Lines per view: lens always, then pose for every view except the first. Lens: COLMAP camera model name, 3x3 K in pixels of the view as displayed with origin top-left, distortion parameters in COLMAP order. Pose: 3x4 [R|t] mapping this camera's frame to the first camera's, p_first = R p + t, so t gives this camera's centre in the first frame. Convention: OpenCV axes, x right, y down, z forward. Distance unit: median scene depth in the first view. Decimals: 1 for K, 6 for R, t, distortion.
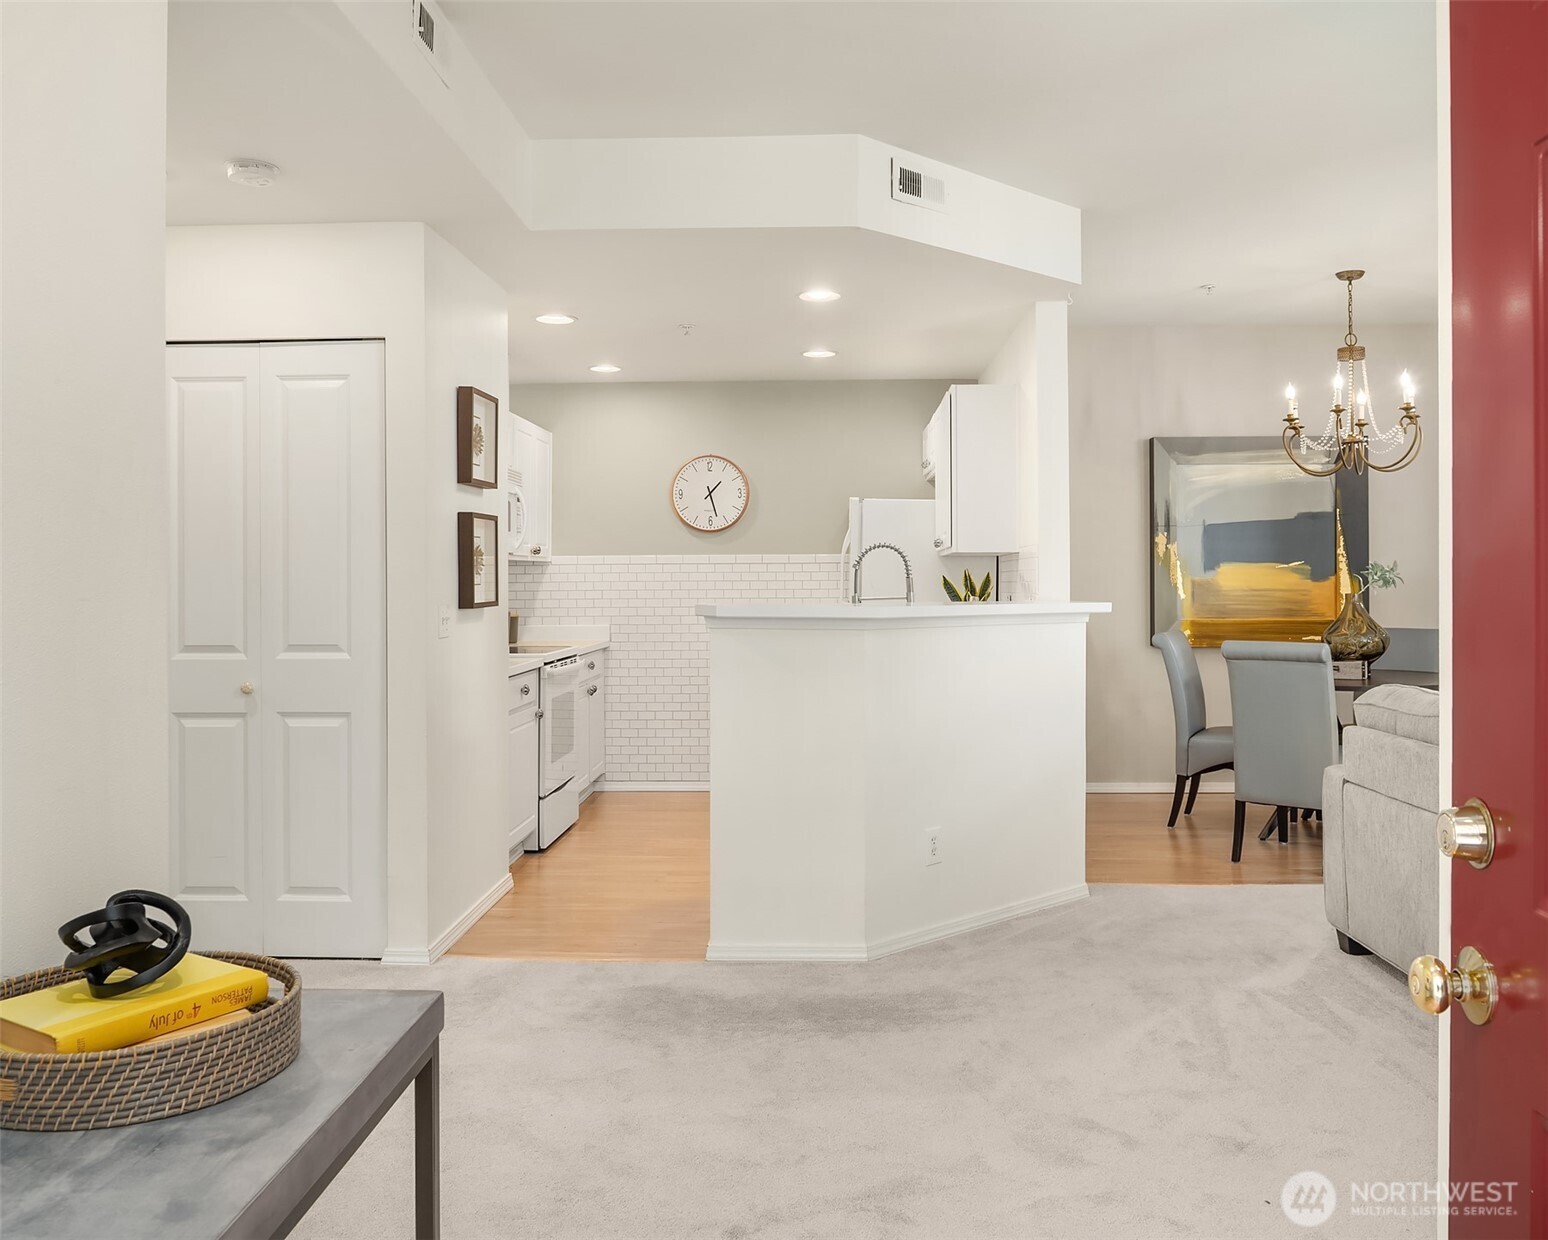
lens RADIAL K [[1270.1, 0, 755.0], [0, 1270.1, 542.9], [0, 0, 1]] dist [-0.009006, -0.002962]
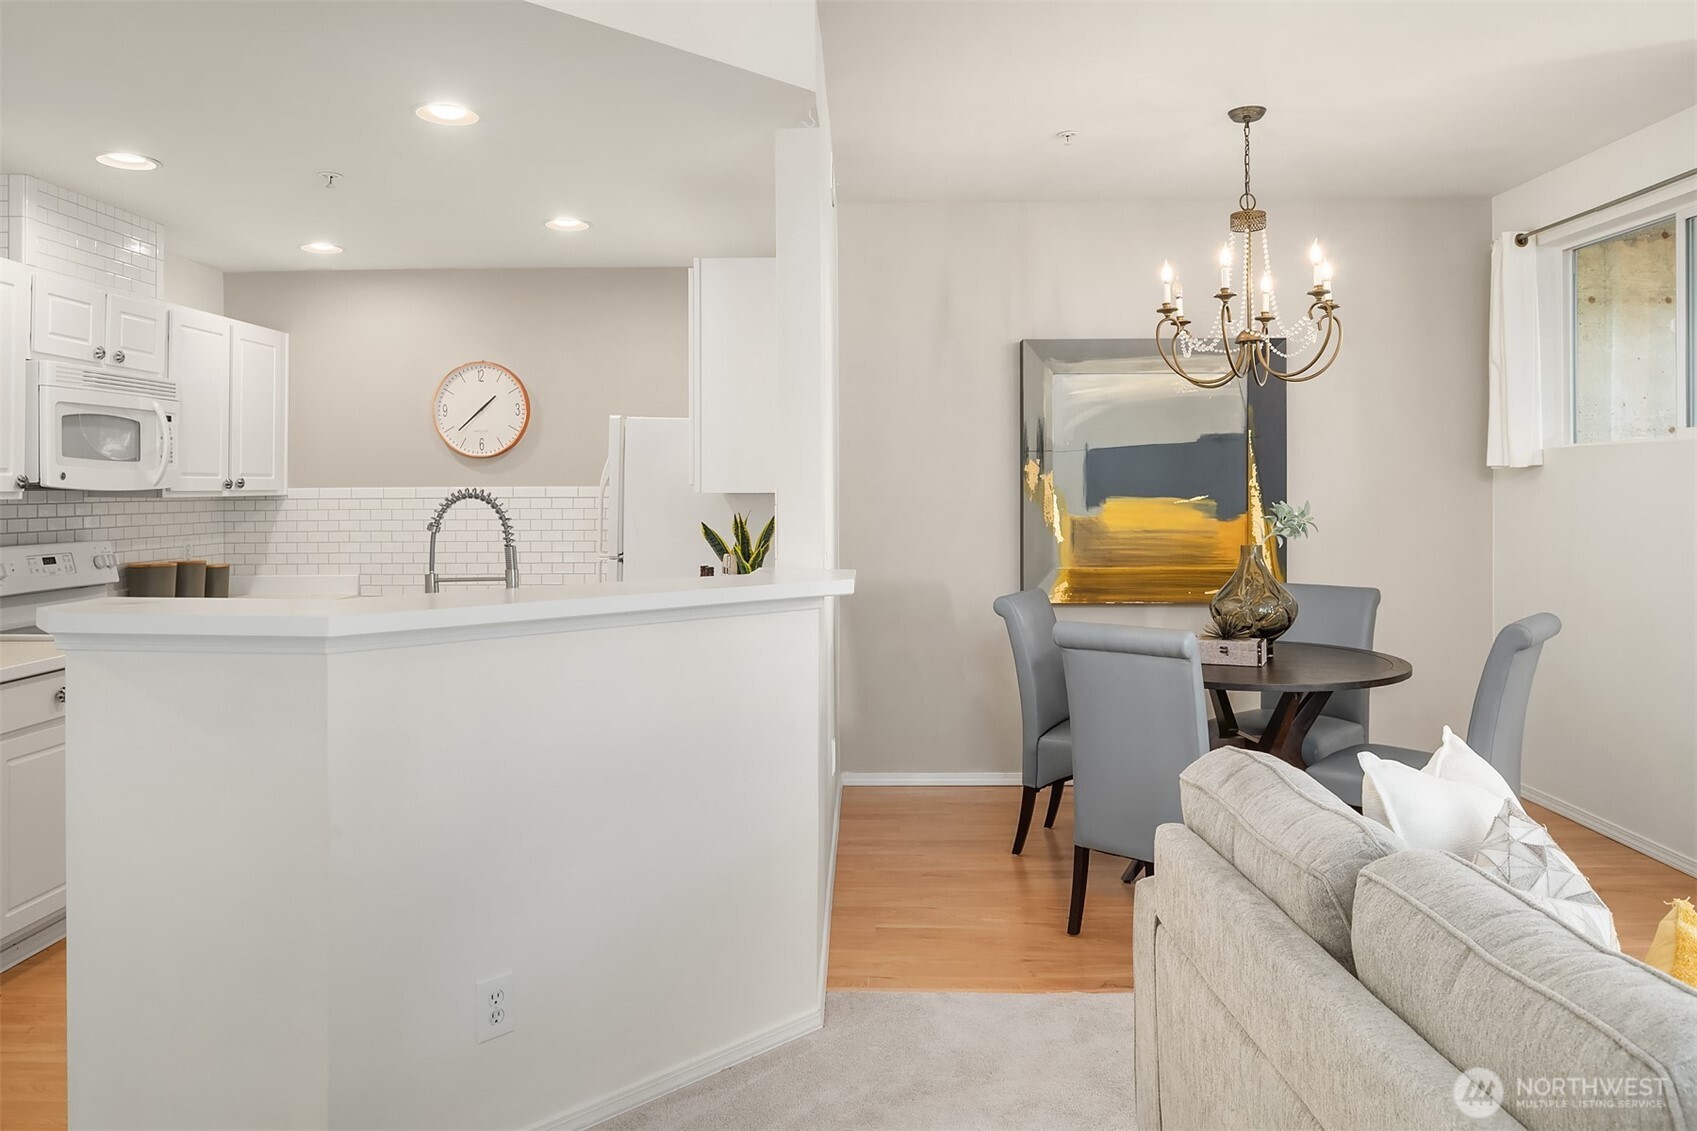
lens RADIAL K [[1187.5, 0, 836.9], [0, 1187.5, 471.7], [0, 0, 1]] dist [-0.013752, -0.005447]
pose [[0.998837, -0.001584, 0.048184, 0.163822], [0.000913, 0.999902, 0.013959, -0.011220], [-0.048201, -0.013899, 0.998741, 0.265677]]
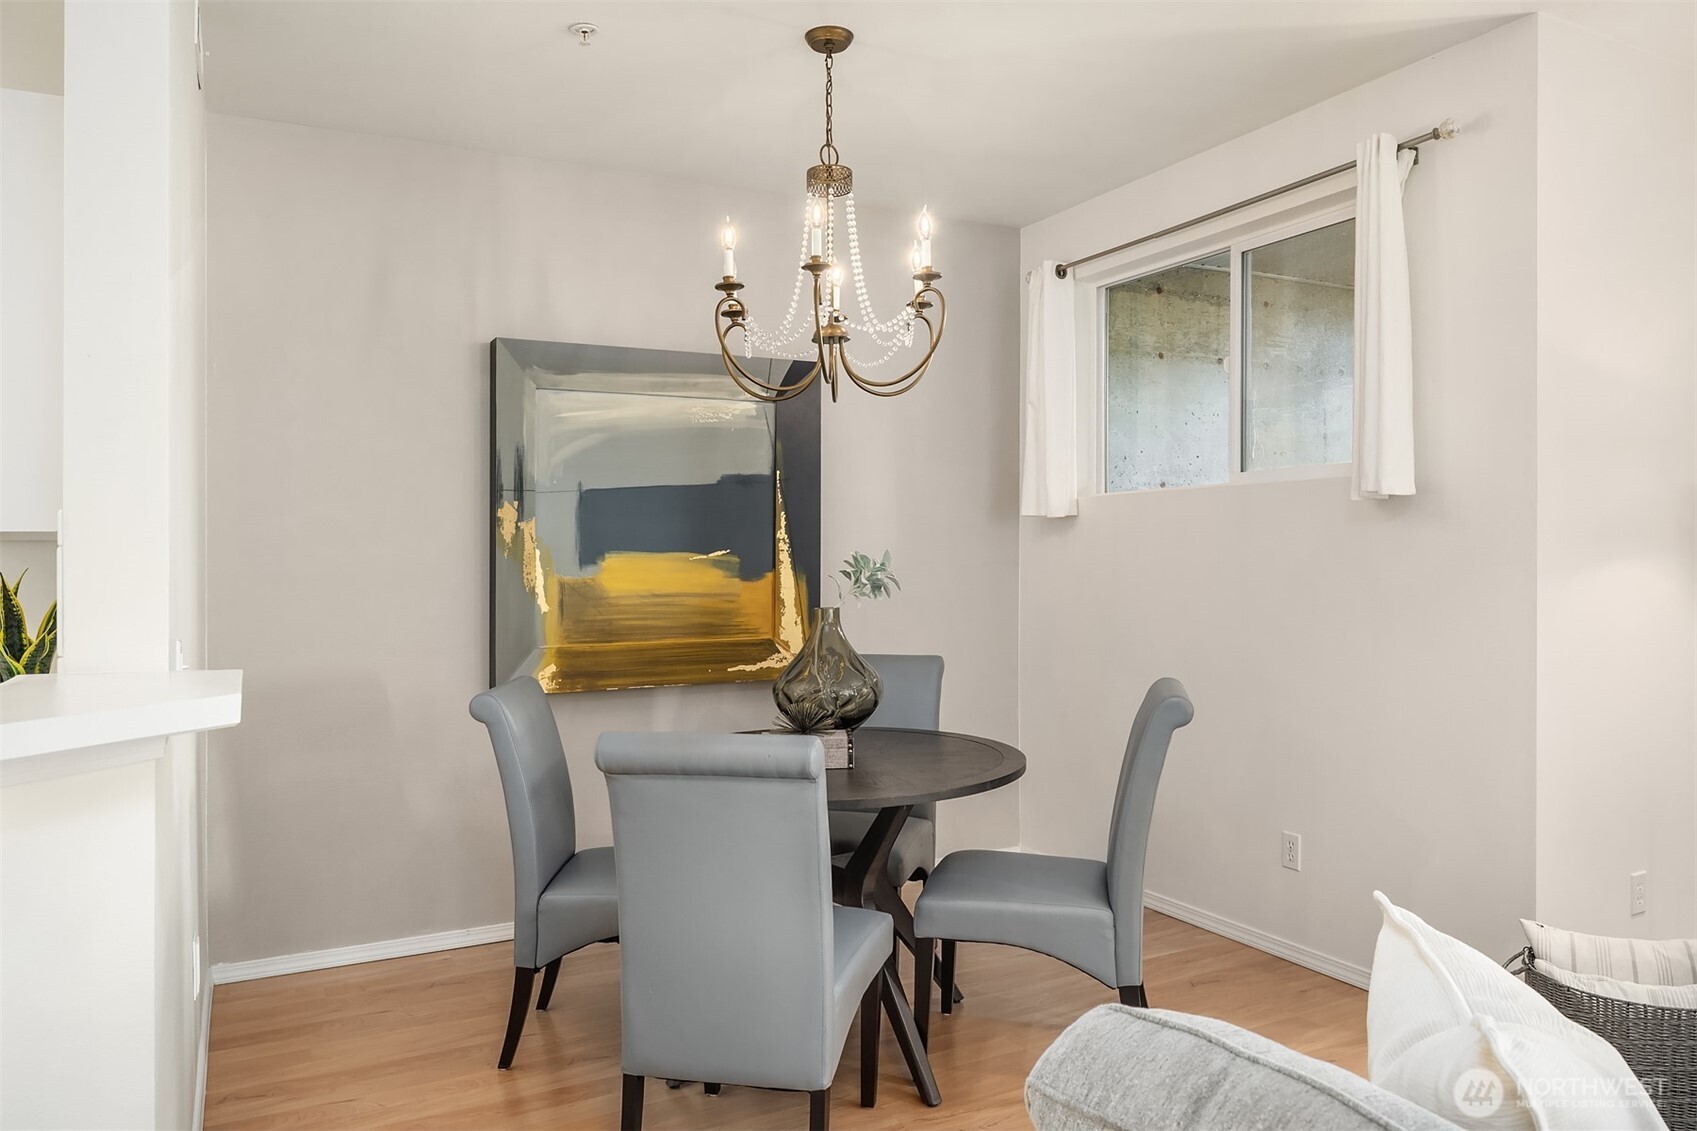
lens RADIAL K [[1175.9, 0, 884.1], [0, 1175.9, 544.0], [0, 0, 1]] dist [-0.006162, -0.005077]
pose [[0.840431, 0.001096, 0.541917, 0.173450], [-0.008879, 0.999892, 0.011749, 0.003667], [-0.541845, -0.014686, 0.840350, 0.452708]]
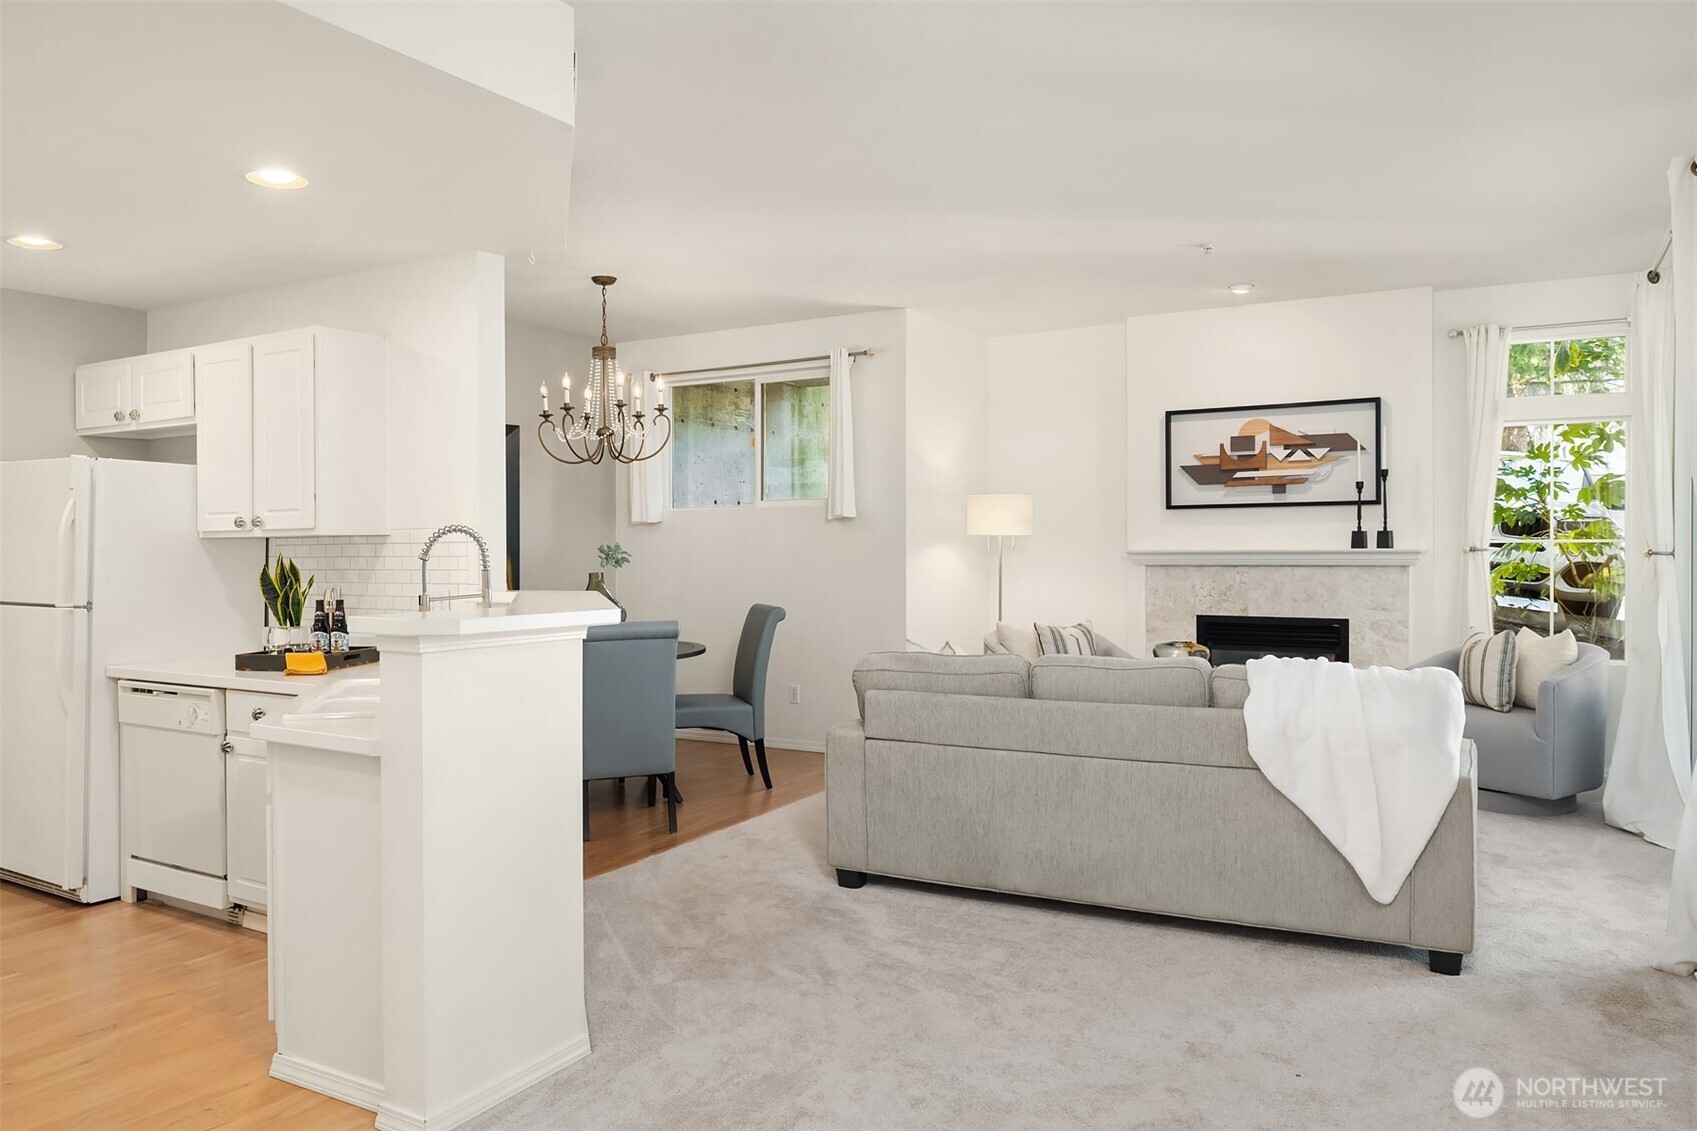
lens RADIAL K [[1157.7, 0, 840.4], [0, 1157.7, 534.6], [0, 0, 1]] dist [-0.032844, -0.000625]
pose [[0.453724, 0.001127, 0.891141, -0.264409], [-0.015245, 0.999863, 0.006498, -0.002255], [-0.891012, -0.016533, 0.453679, 0.301974]]
